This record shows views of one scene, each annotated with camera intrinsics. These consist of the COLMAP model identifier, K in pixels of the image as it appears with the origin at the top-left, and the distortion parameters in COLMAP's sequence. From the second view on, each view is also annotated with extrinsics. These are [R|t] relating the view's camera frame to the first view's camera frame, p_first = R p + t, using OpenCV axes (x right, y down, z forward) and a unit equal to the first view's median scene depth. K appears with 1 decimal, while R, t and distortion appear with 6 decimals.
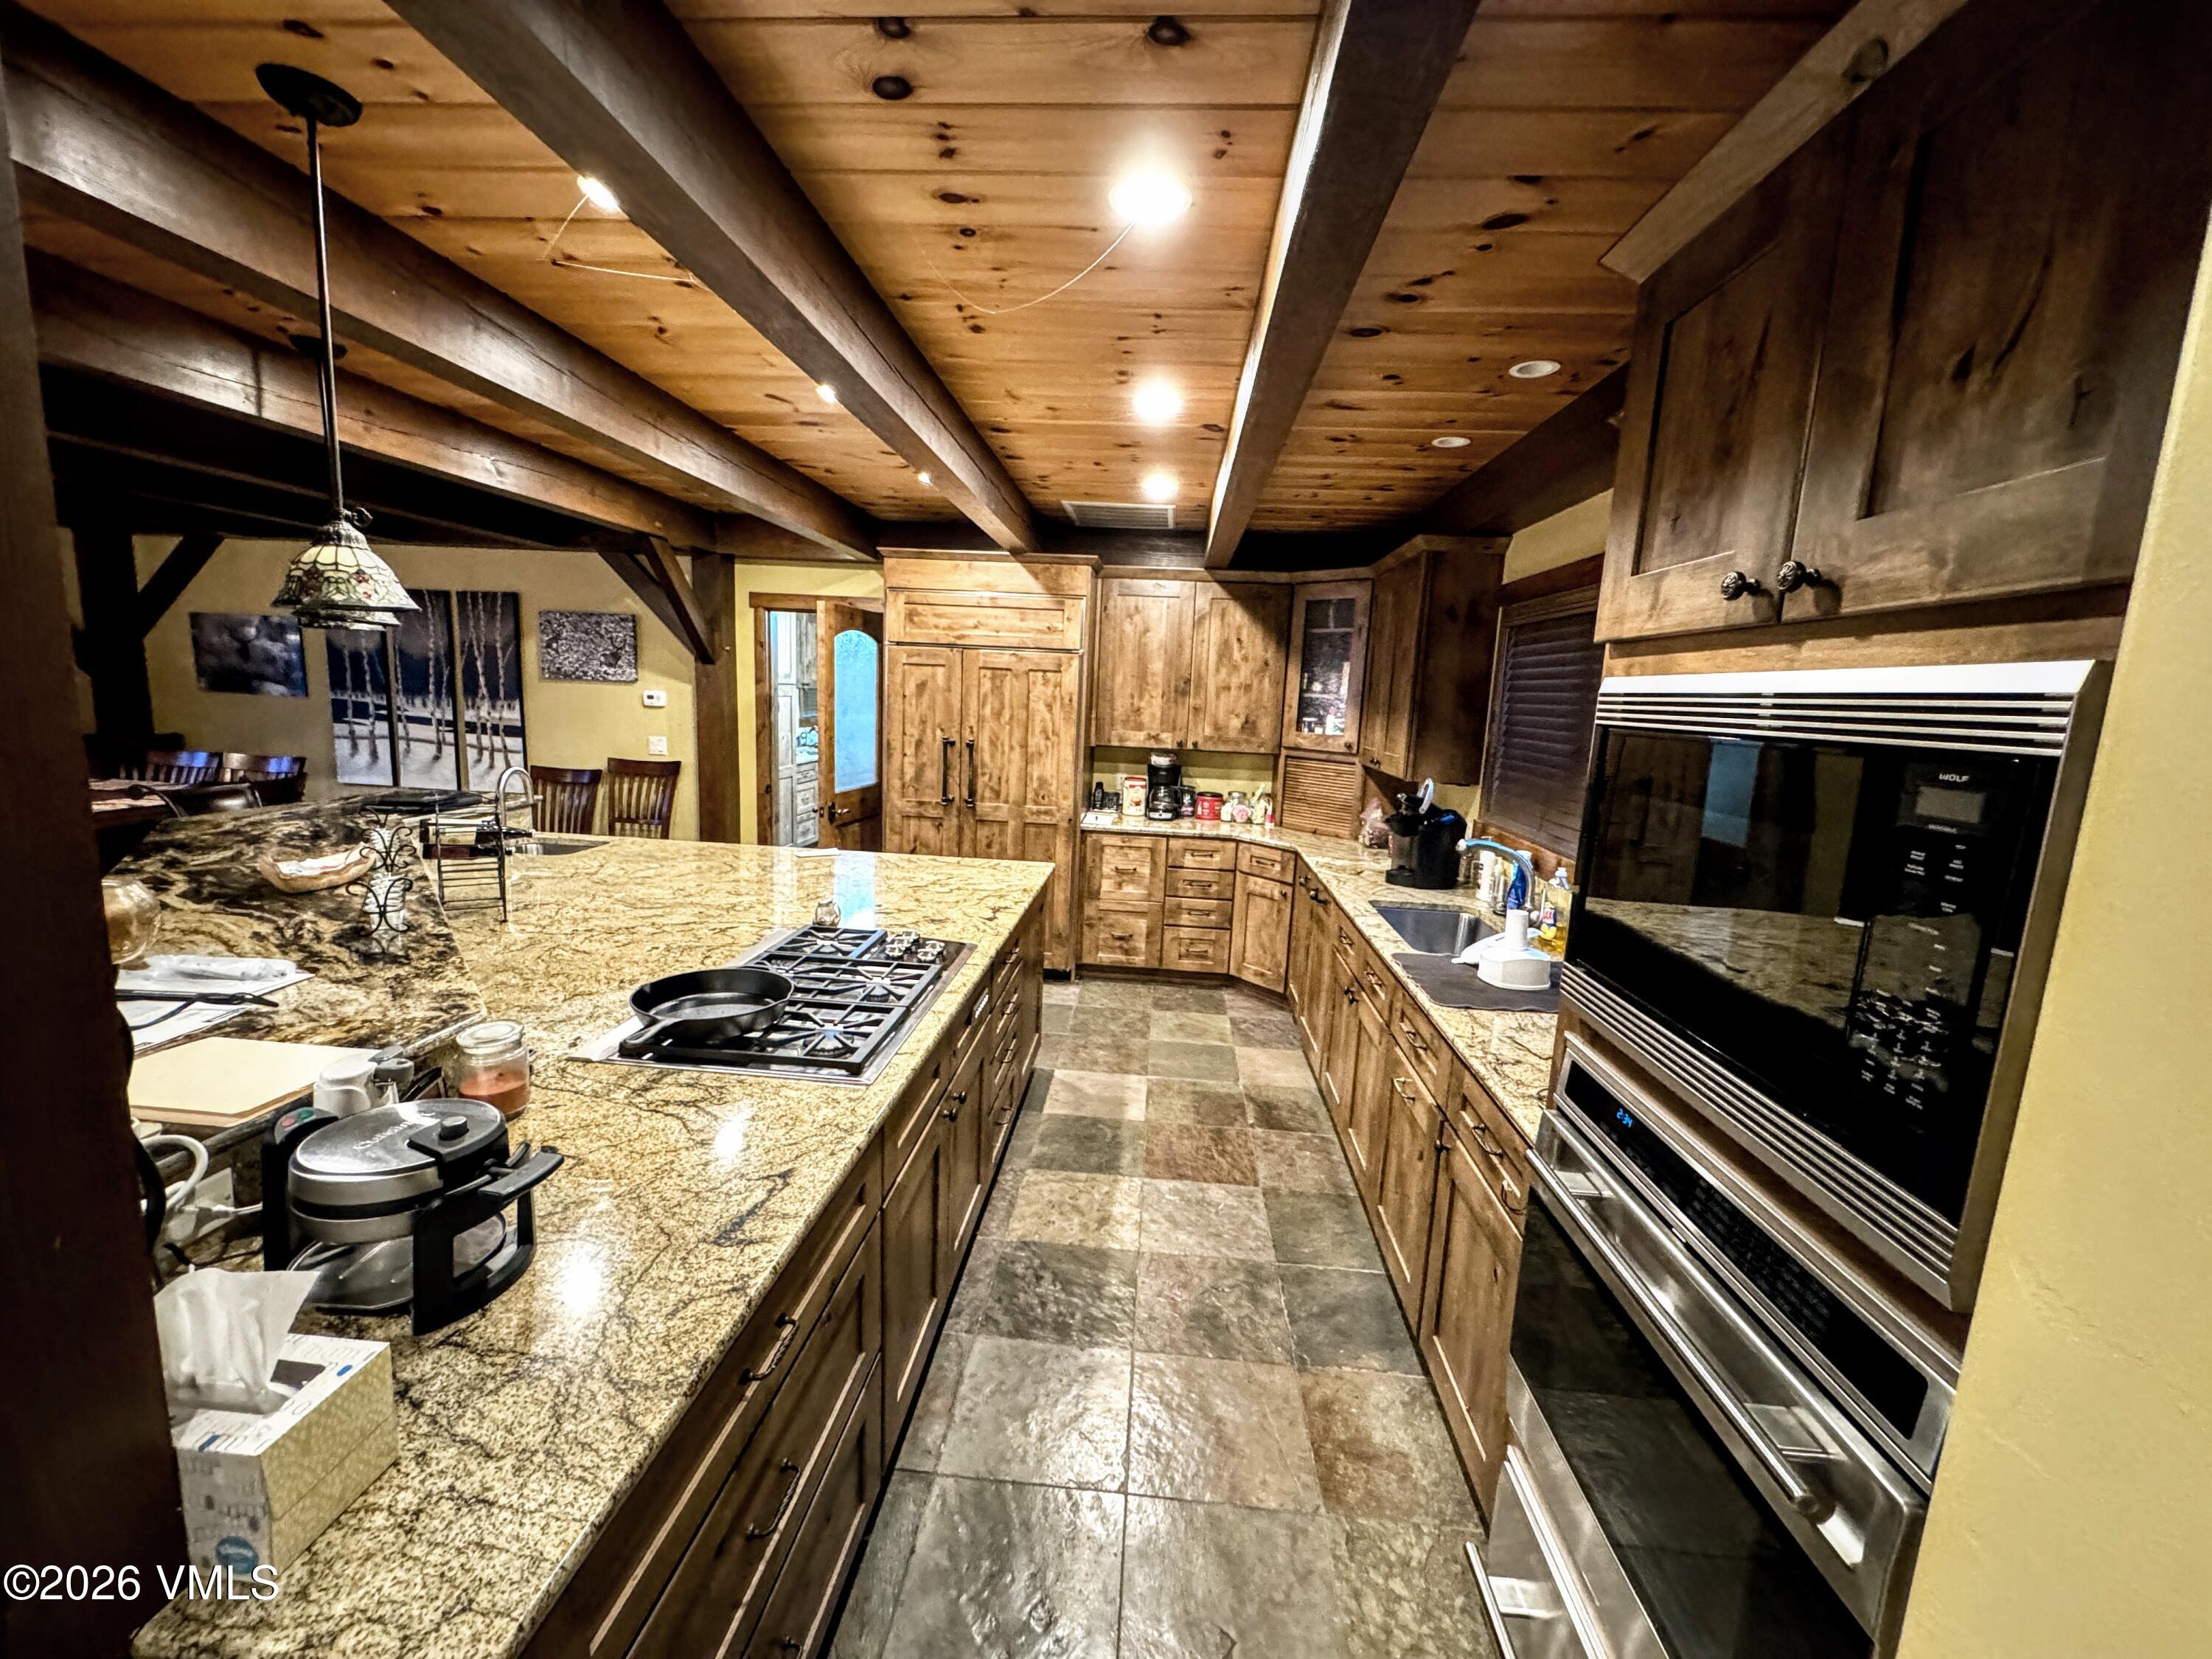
lens RADIAL K [[880.2, 0, 1104.8], [0, 880.2, 824.2], [0, 0, 1]] dist [-0.004950, 0.001049]
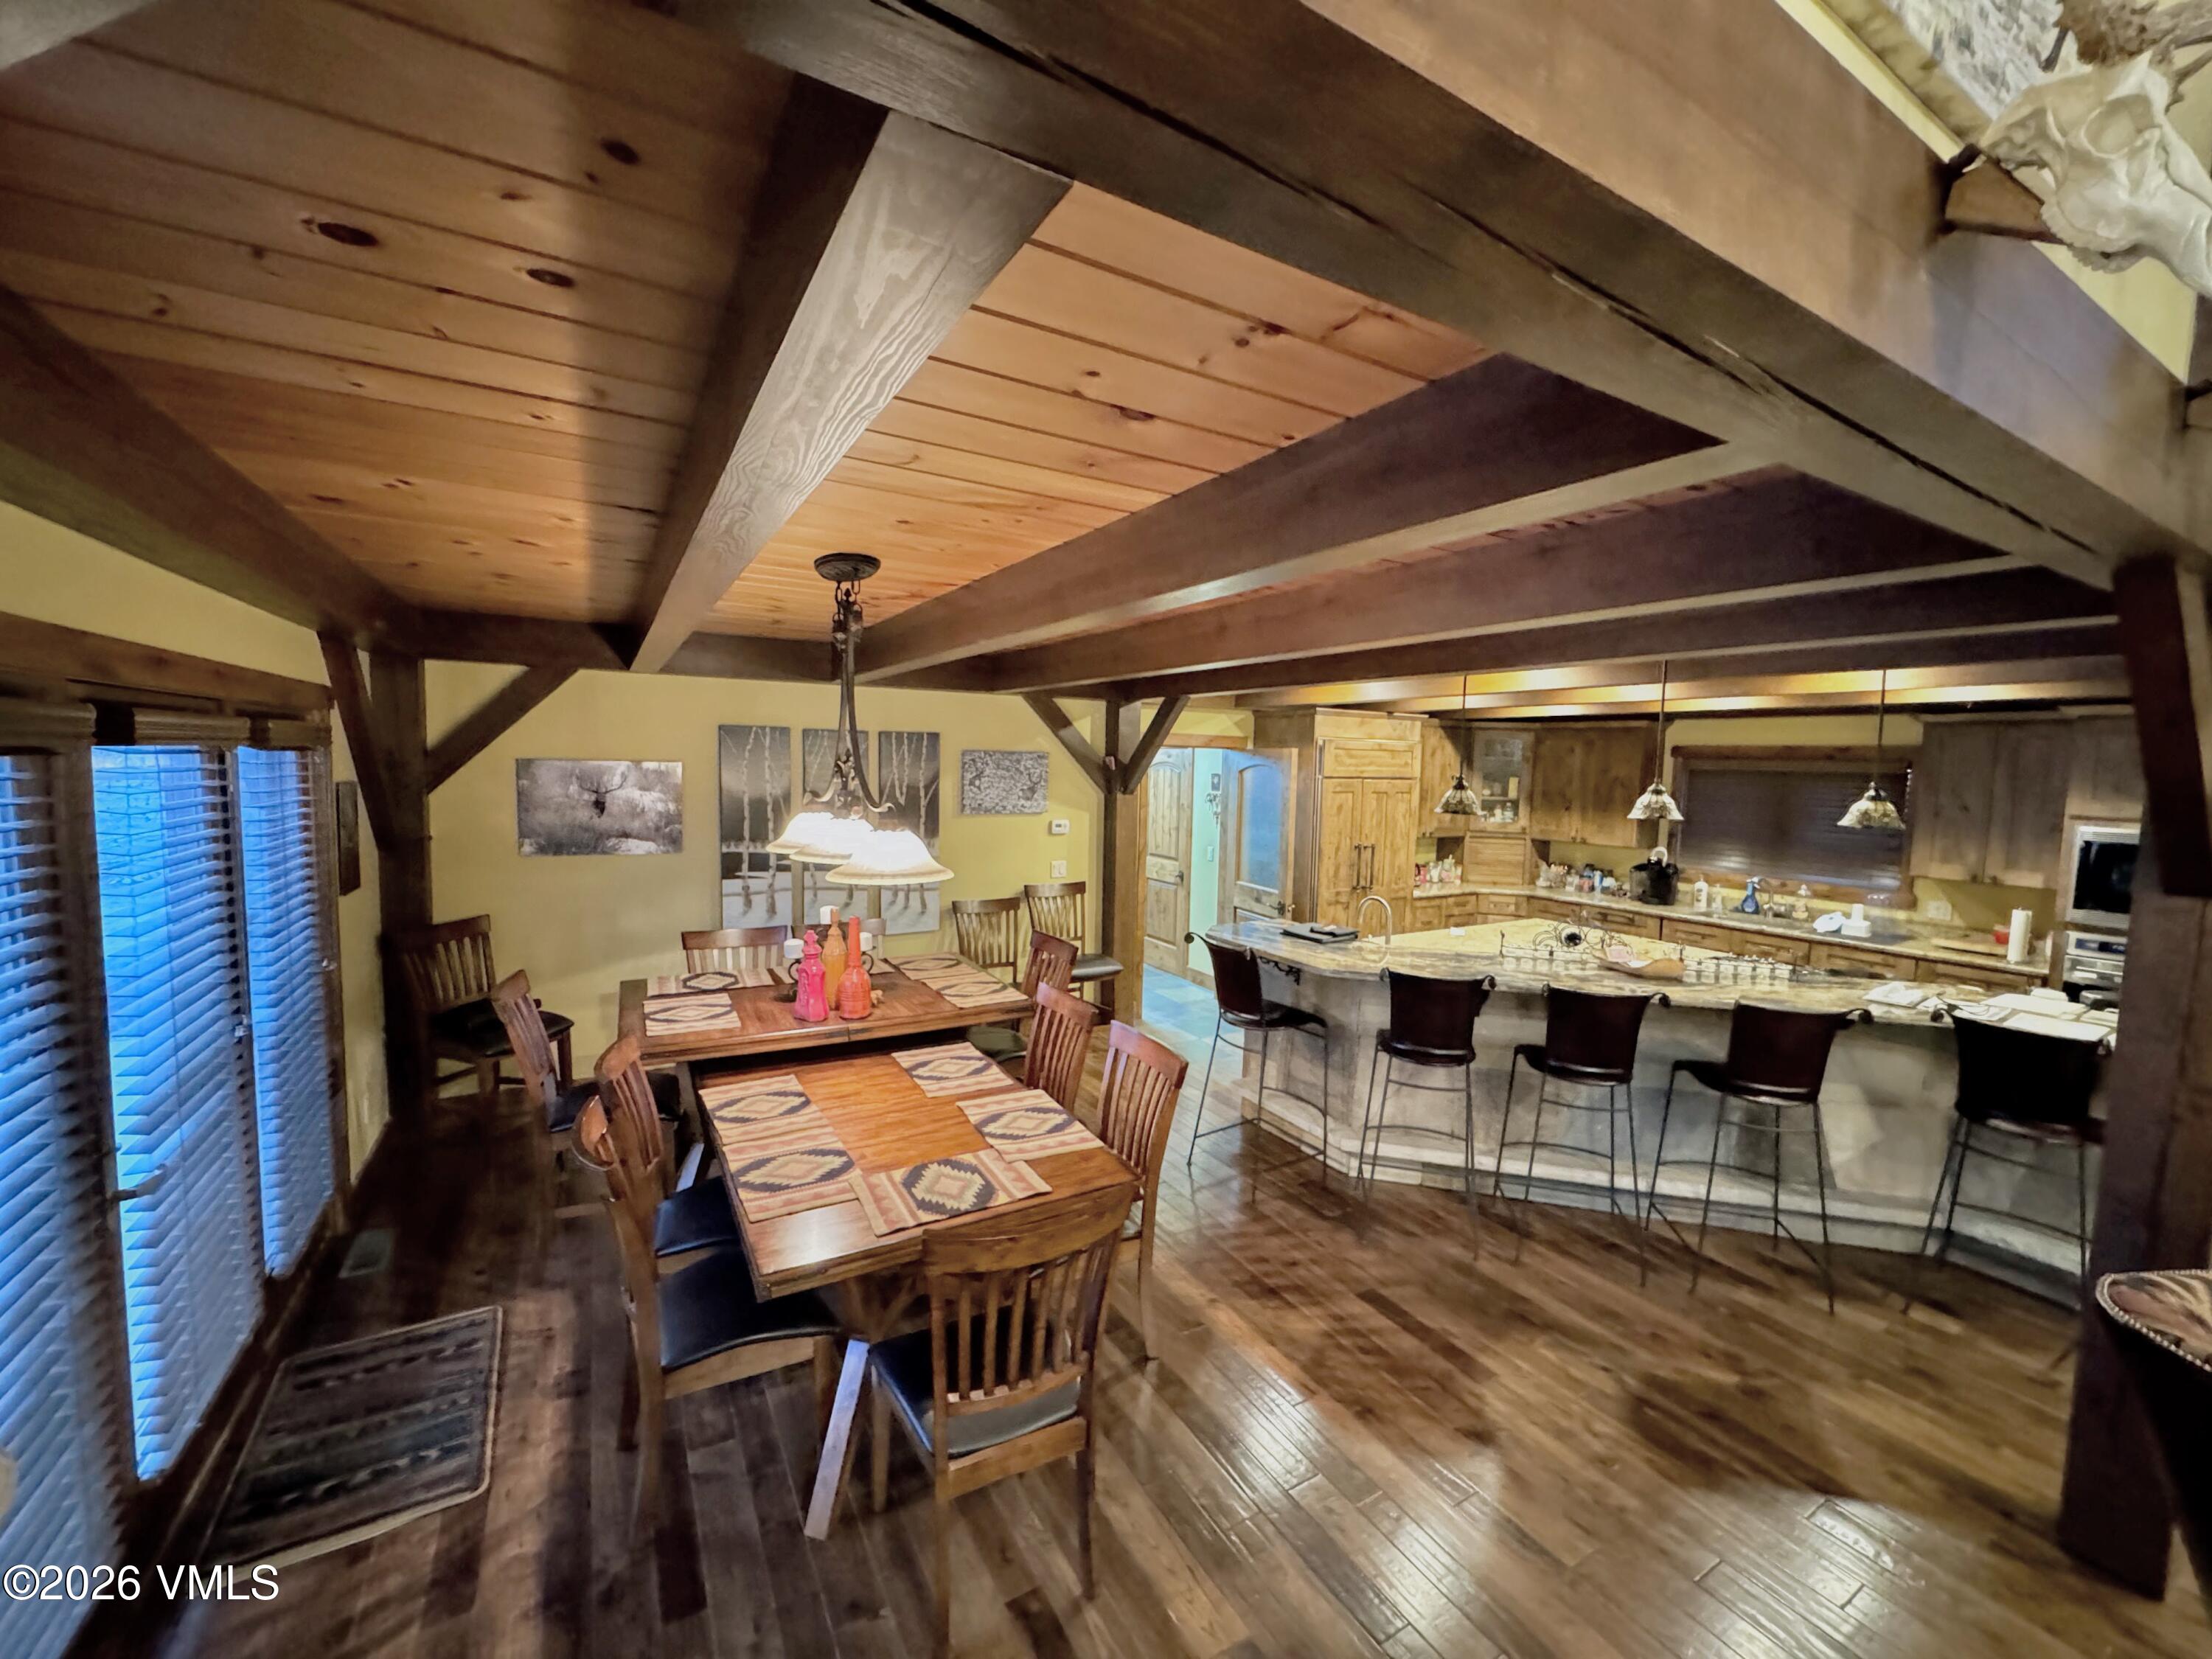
lens RADIAL K [[880.2, 0, 1103.1], [0, 880.2, 826.6], [0, 0, 1]] dist [-0.004950, 0.001049]
pose [[0.824093, -0.071842, 0.561880, -1.069509], [0.099784, 0.994825, -0.019151, -0.115231], [-0.557596, 0.071849, 0.826997, 0.062594]]
